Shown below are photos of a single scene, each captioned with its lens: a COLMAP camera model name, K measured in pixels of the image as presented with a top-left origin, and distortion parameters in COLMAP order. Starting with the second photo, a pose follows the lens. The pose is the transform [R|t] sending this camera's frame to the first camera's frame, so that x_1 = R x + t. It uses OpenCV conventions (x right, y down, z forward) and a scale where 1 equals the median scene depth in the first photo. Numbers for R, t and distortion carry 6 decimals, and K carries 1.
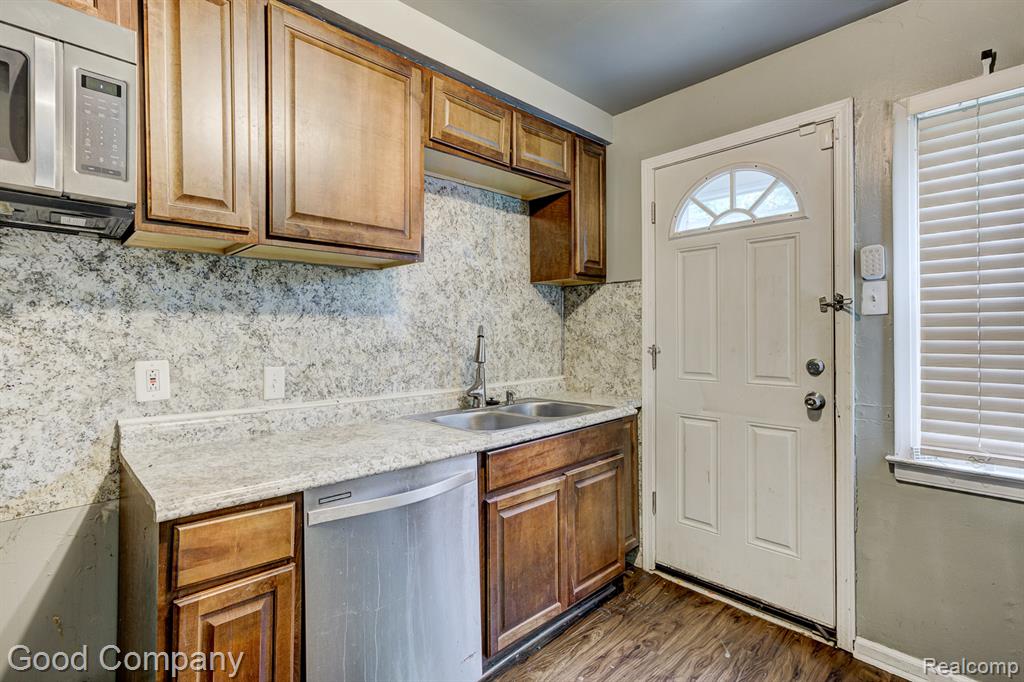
lens RADIAL K [[483.7, 0, 509.3], [0, 483.7, 333.5], [0, 0, 1]] dist [-0.028572, 0.032544]
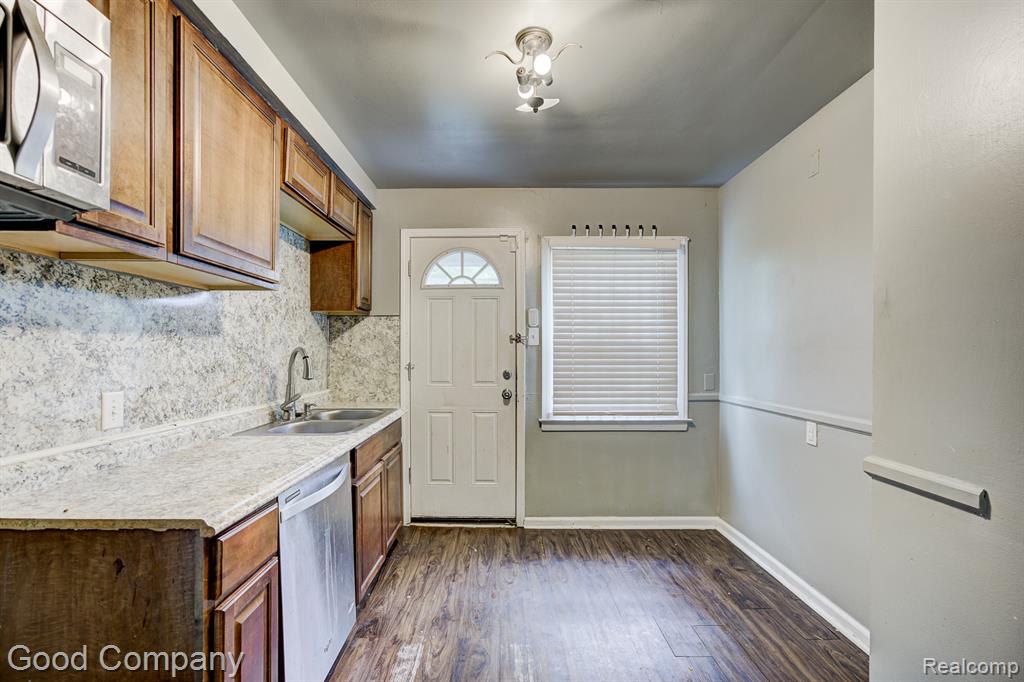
lens RADIAL K [[410.1, 0, 508.7], [0, 410.1, 357.5], [0, 0, 1]] dist [-0.002221, 0.000356]
pose [[0.688807, -0.001507, 0.724943, -0.471478], [-0.005228, 0.999962, 0.007046, -0.002869], [-0.724926, -0.008644, 0.688773, -0.040420]]
